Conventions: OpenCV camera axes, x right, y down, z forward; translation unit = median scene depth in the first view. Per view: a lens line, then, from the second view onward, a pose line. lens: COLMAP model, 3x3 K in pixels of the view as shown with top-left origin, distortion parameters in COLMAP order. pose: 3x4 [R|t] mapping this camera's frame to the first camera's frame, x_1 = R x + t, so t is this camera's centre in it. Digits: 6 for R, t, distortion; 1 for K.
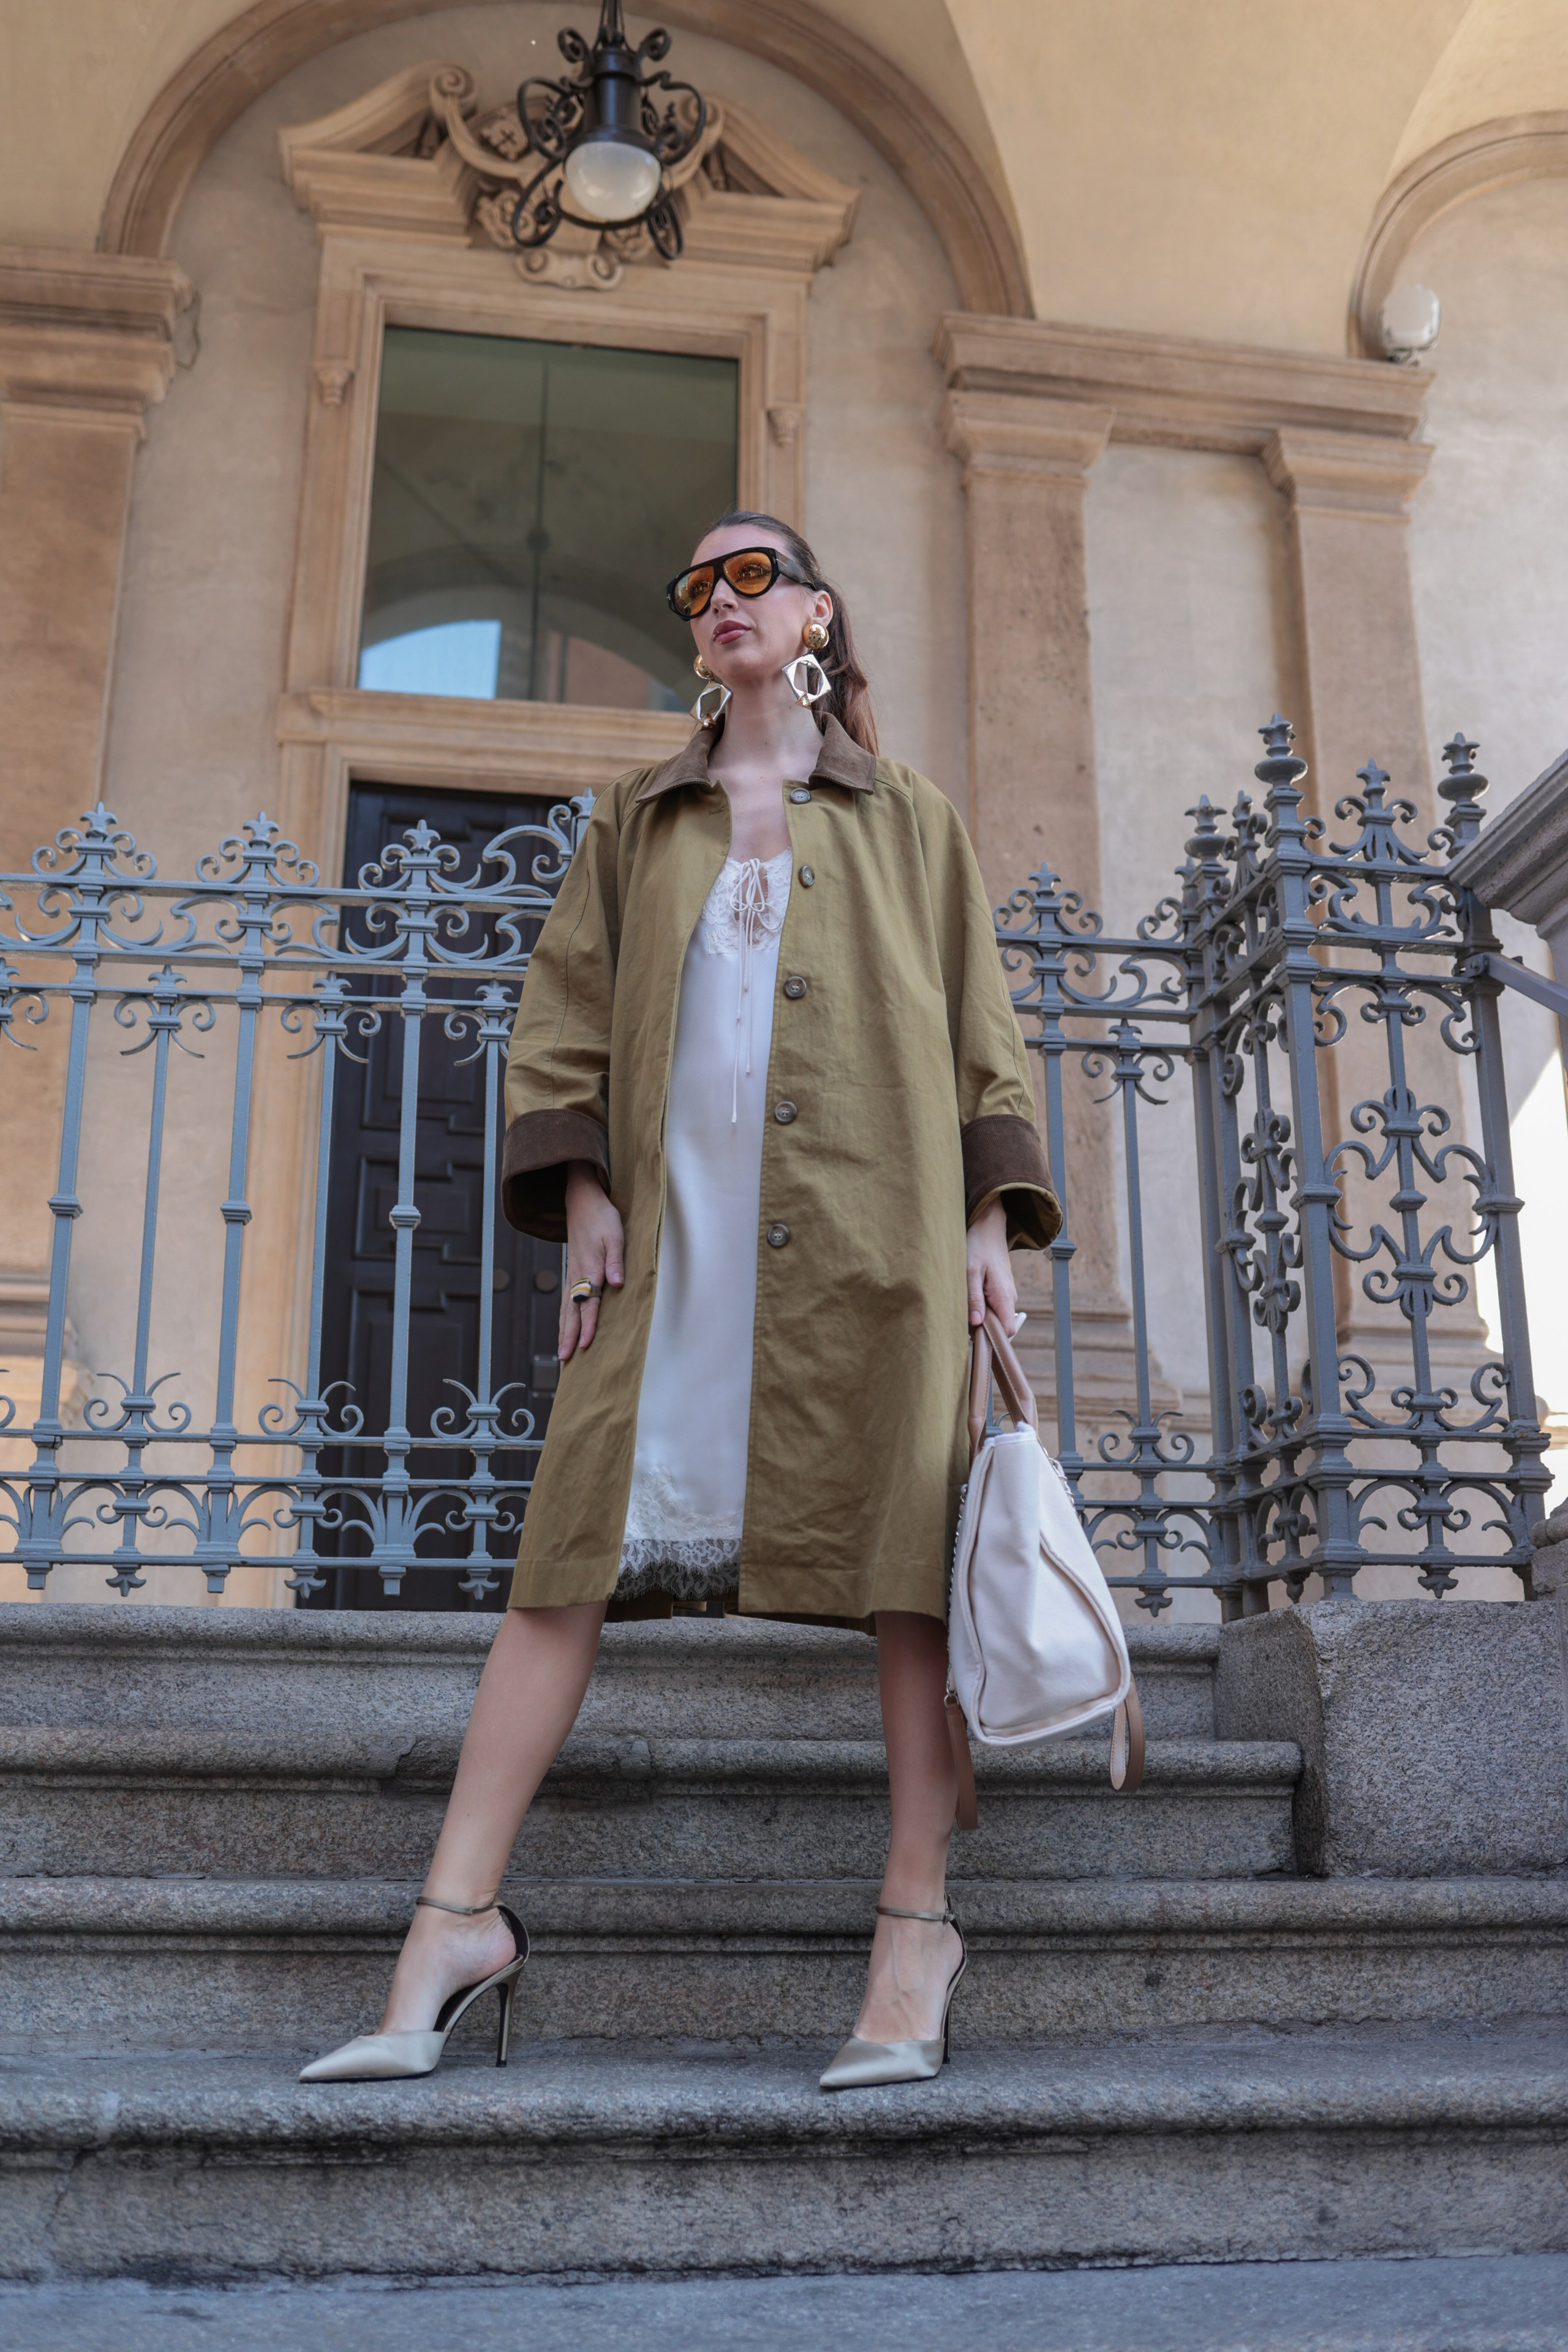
lens RADIAL K [[2272.0, 0, 784.0], [0, 2272.0, 1176.0], [0, 0, 1]] dist [-0.075350, 0.069900]
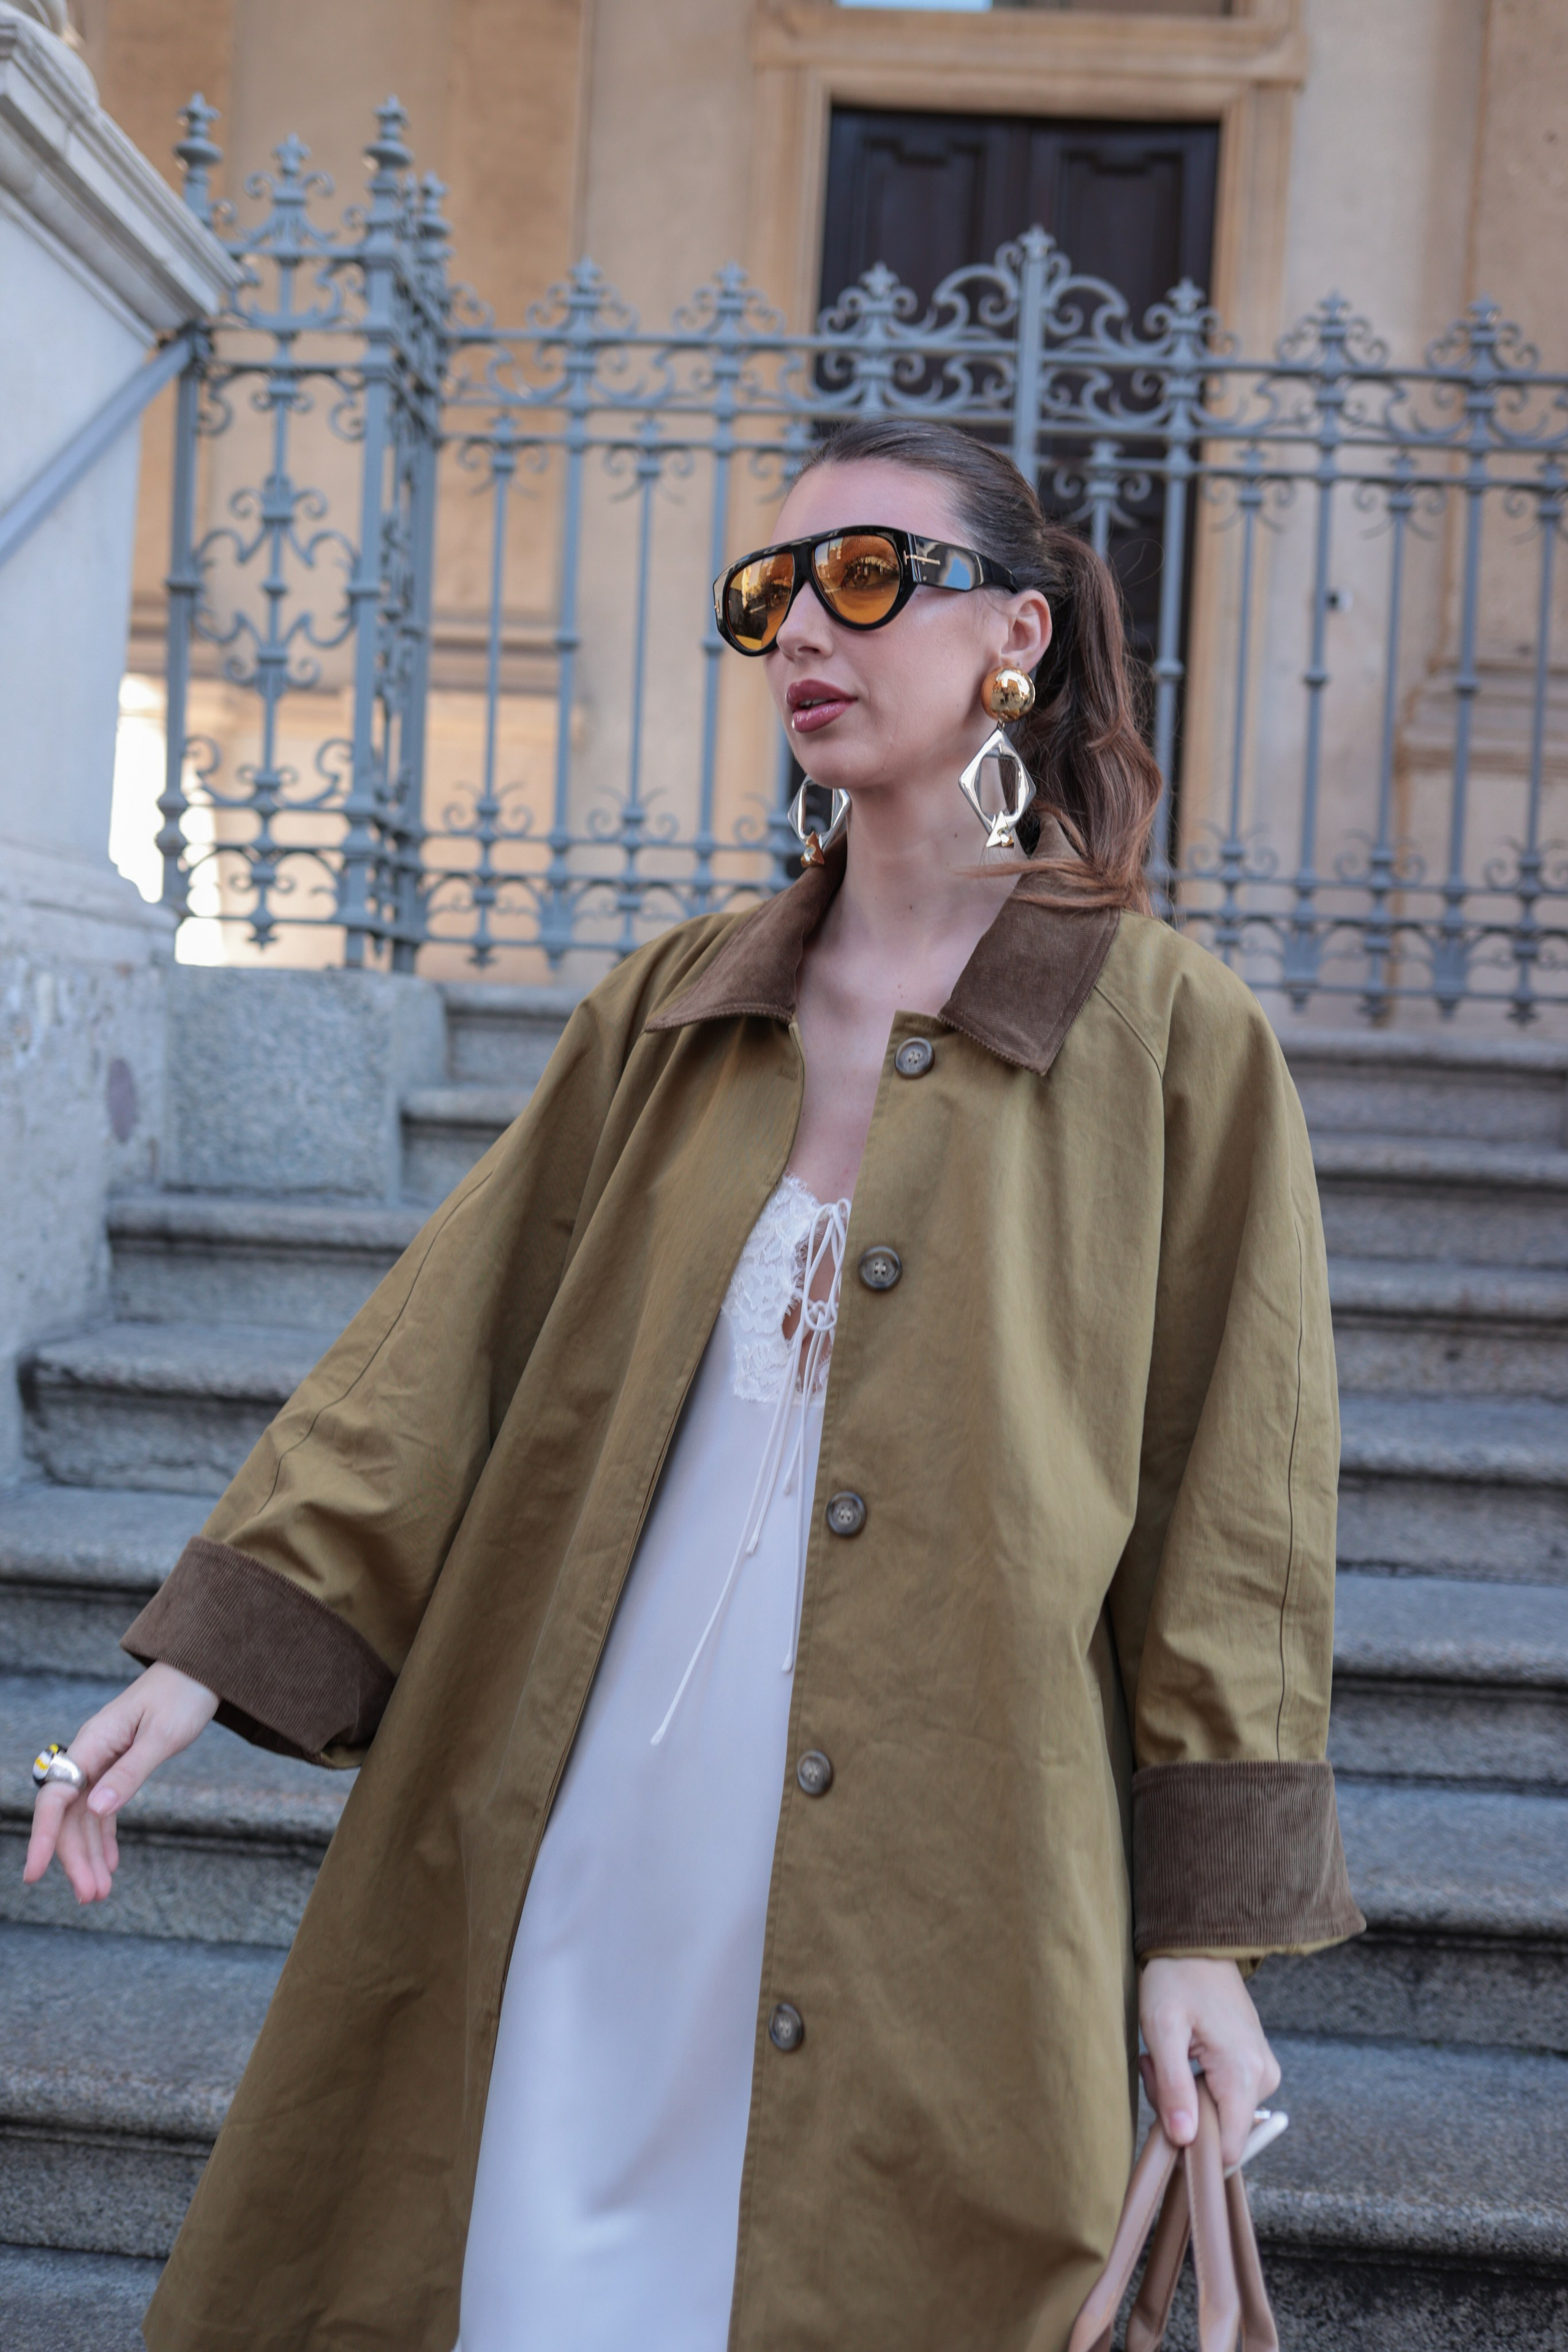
lens RADIAL K [[2292.6, 0, 791.5], [0, 2292.6, 1187.4], [0, 0, 1]] dist [-0.077520, 0.070650]
pose [[0.977393, 0.062621, -0.201943, 0.044040], [0.005521, 0.947248, 0.320453, -0.092256], [0.211357, -0.314323, 0.925489, -0.135925]]
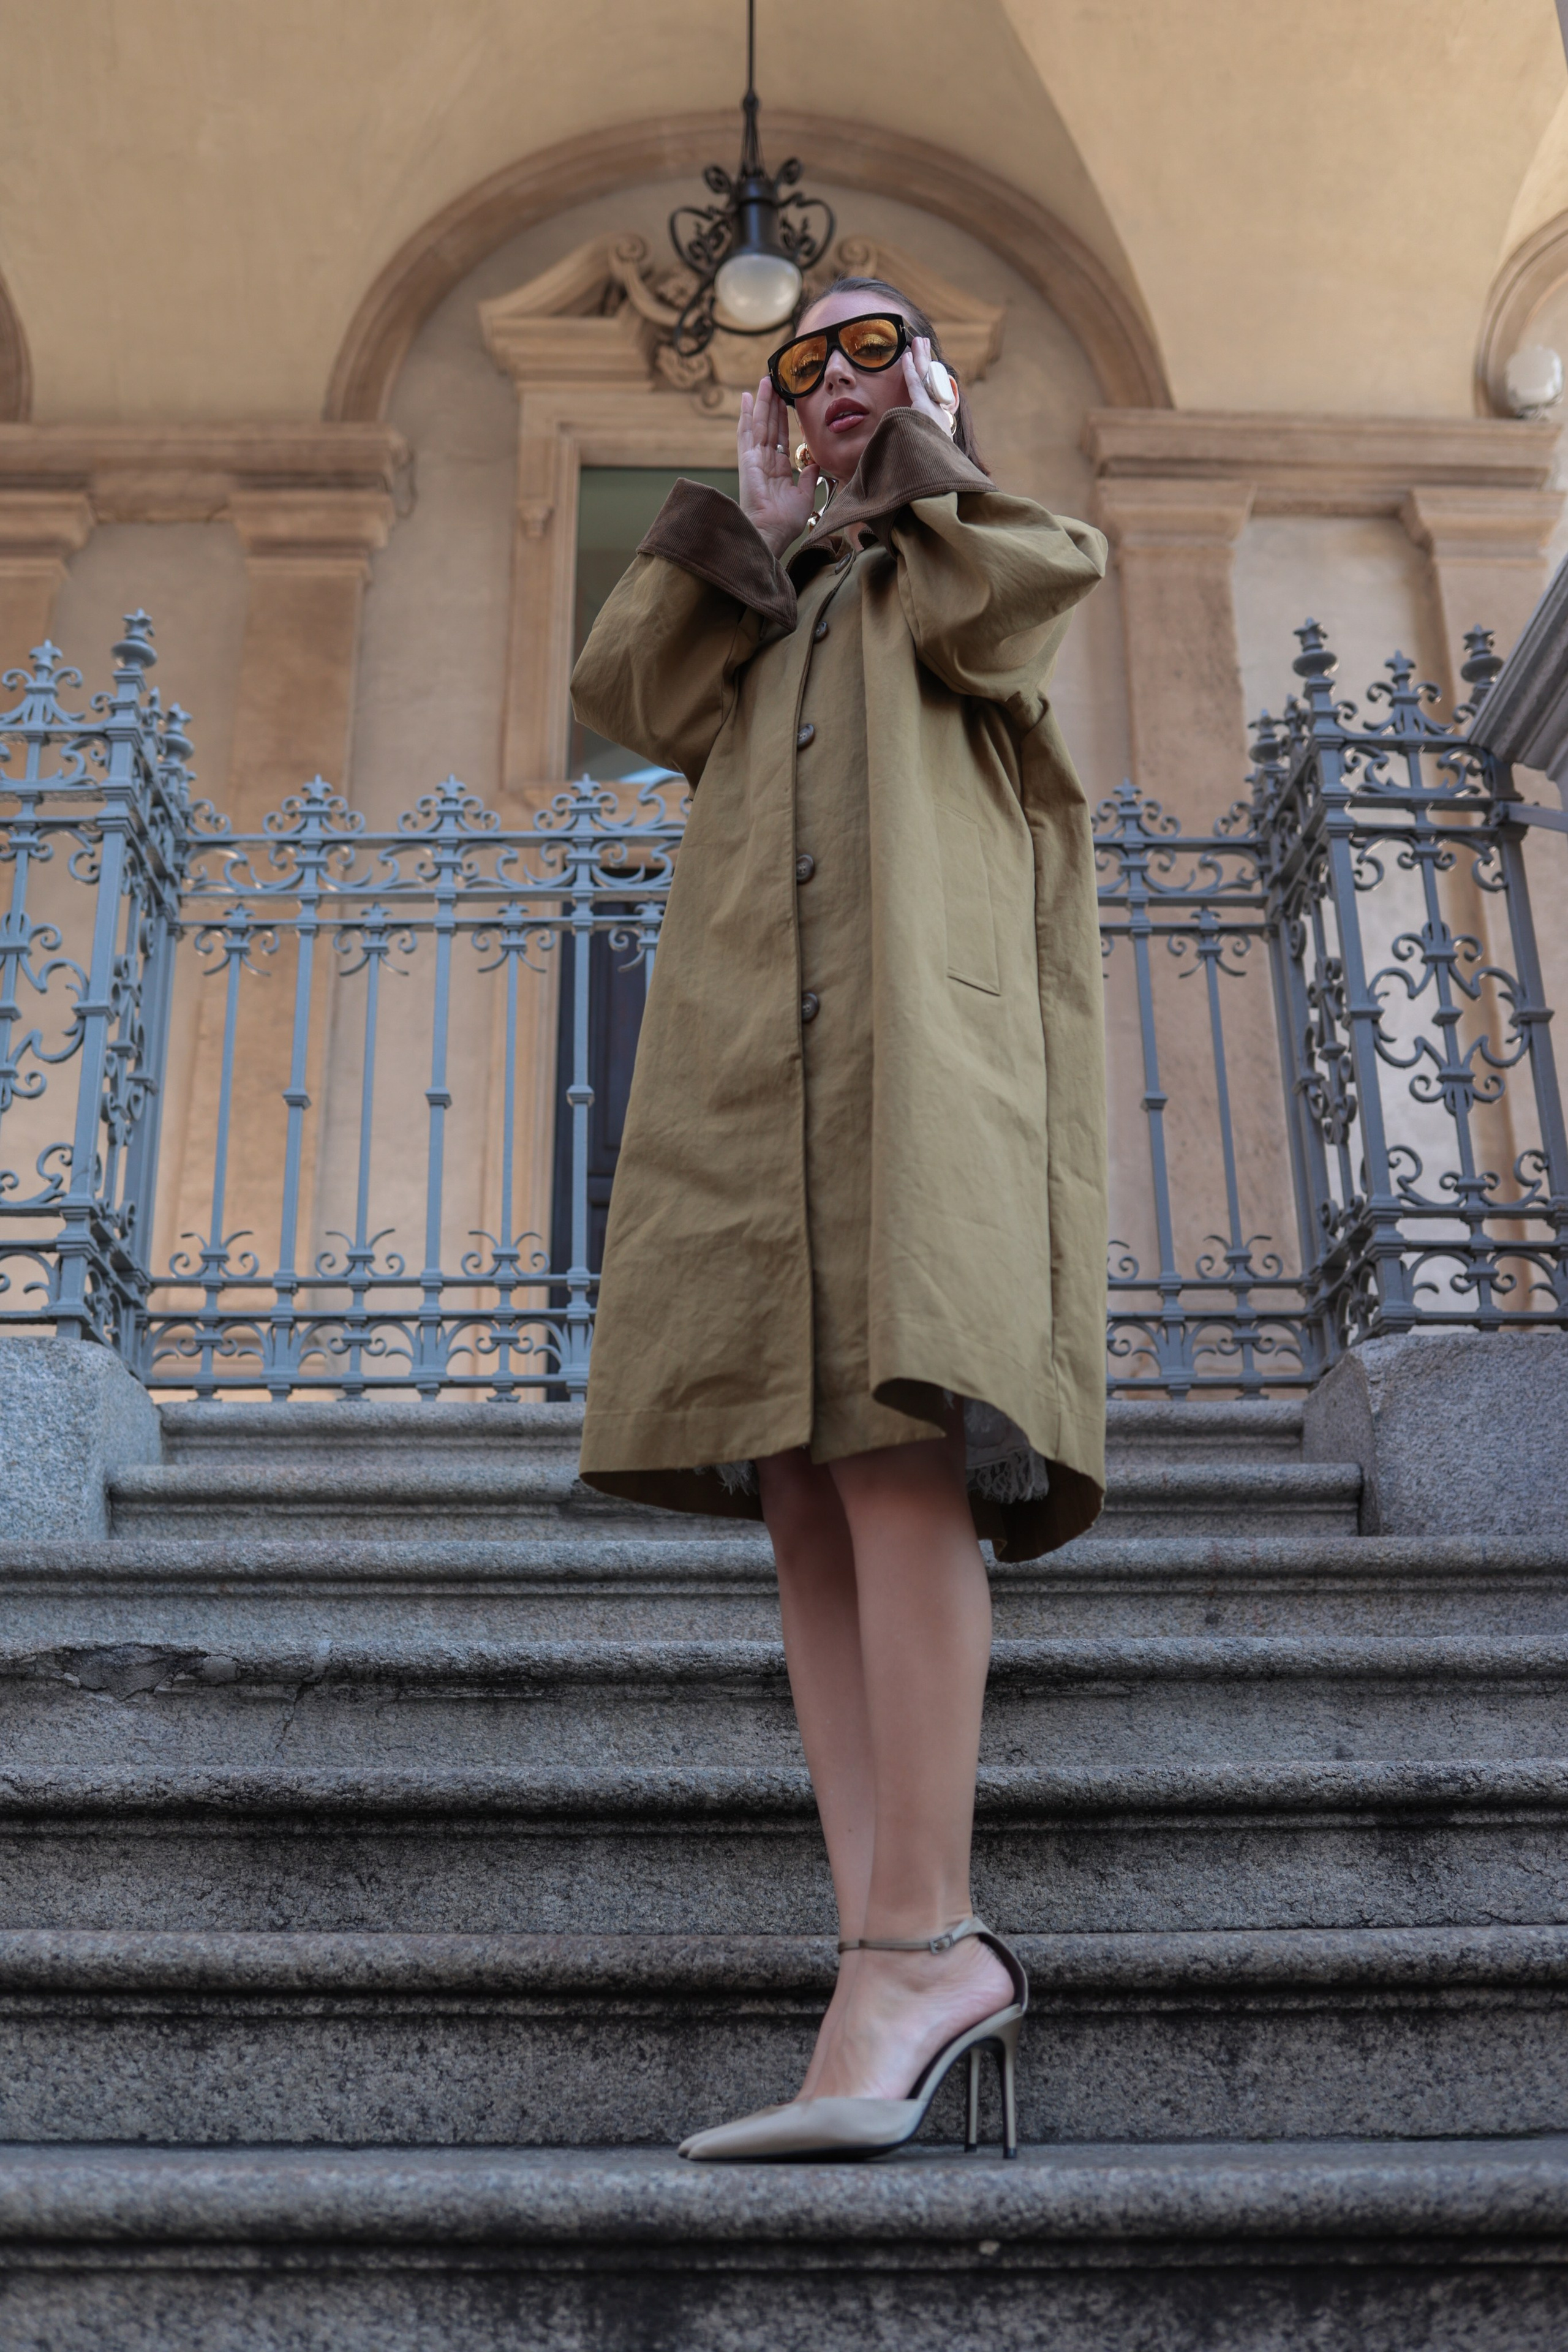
lens RADIAL K [[2292.6, 0, 791.5], [0, 2292.6, 1187.4], [0, 0, 1]] dist [-0.077520, 0.070650]
pose [[0.992026, -0.056971, -0.112421, 0.070877], [0.047345, 0.995125, -0.086509, 0.171923], [0.116801, 0.080496, 0.989888, -0.153401]]
